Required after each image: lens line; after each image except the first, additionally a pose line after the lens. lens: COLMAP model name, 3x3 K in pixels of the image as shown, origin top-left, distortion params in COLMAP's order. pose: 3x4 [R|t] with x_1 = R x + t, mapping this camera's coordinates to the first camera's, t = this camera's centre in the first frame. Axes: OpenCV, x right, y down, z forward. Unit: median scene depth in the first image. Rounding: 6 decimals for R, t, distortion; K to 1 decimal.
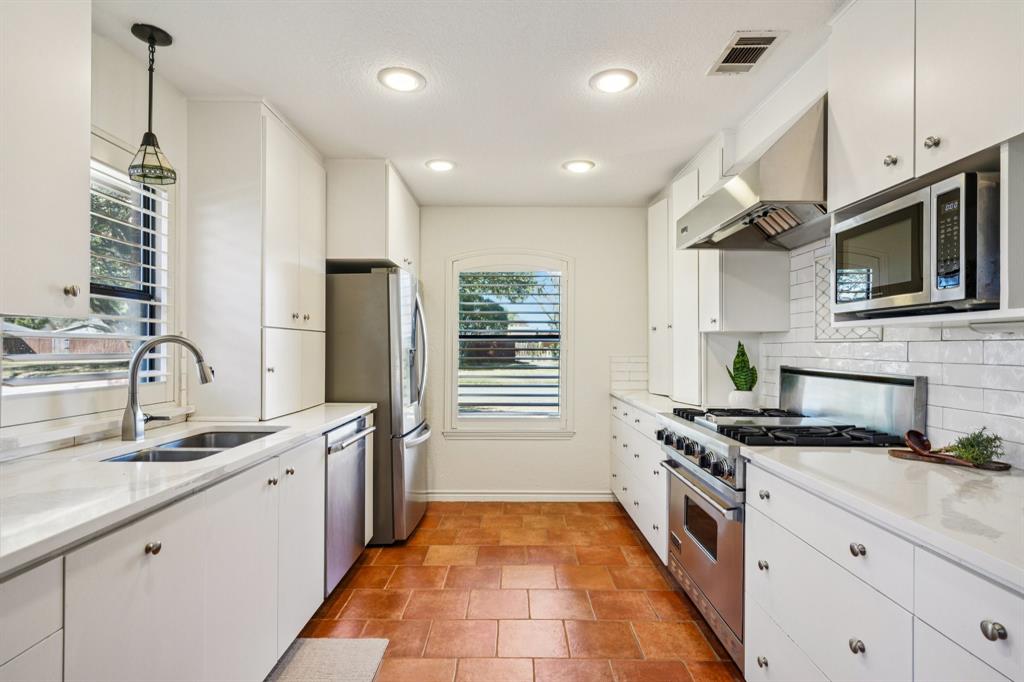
lens RADIAL K [[525.3, 0, 513.5], [0, 525.3, 343.9], [0, 0, 1]] dist [0.005163, 0.000521]
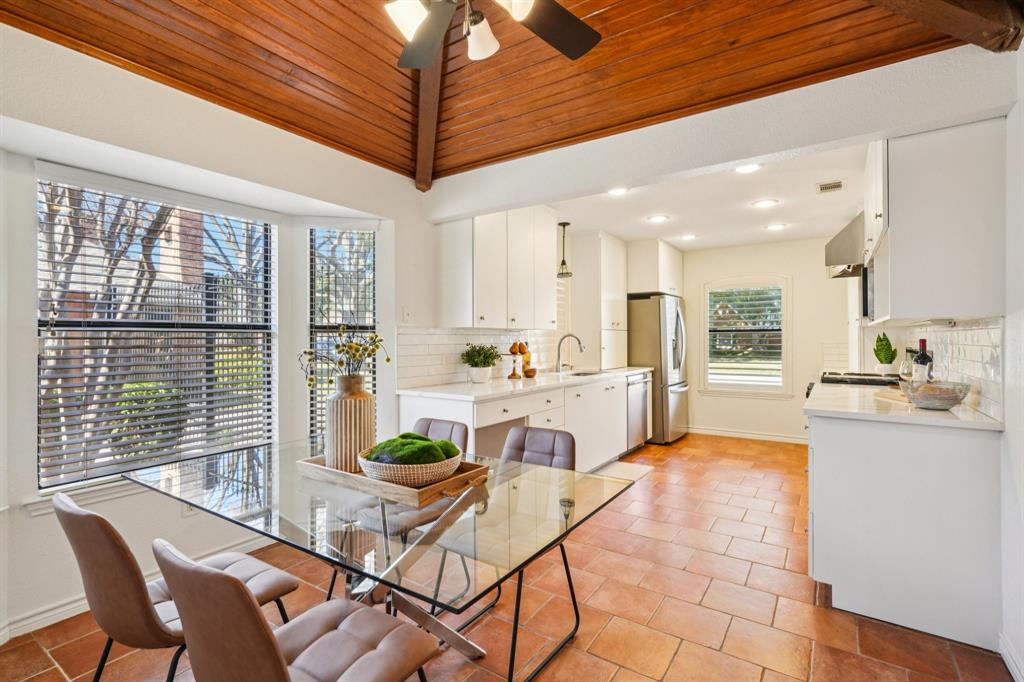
lens RADIAL K [[470.3, 0, 509.8], [0, 470.3, 341.1], [0, 0, 1]] dist [-0.010692, 0.000472]
pose [[0.828809, -0.006734, -0.559491, 0.261991], [0.011083, 0.999929, 0.004383, 0.004293], [0.559422, -0.009833, 0.828825, -0.703370]]
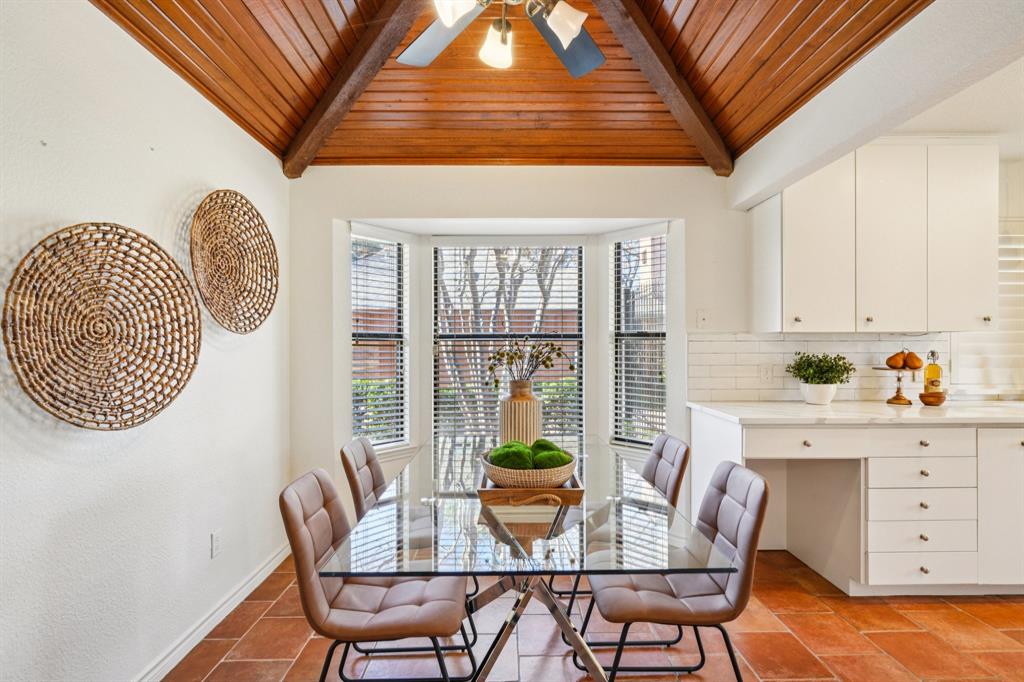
lens RADIAL K [[470.3, 0, 518.6], [0, 470.3, 344.0], [0, 0, 1]] dist [-0.010692, 0.000472]
pose [[0.021365, -0.015803, -0.999647, 0.406480], [0.004675, 0.999866, -0.015706, 0.009565], [0.999761, -0.004338, 0.021436, -0.379635]]
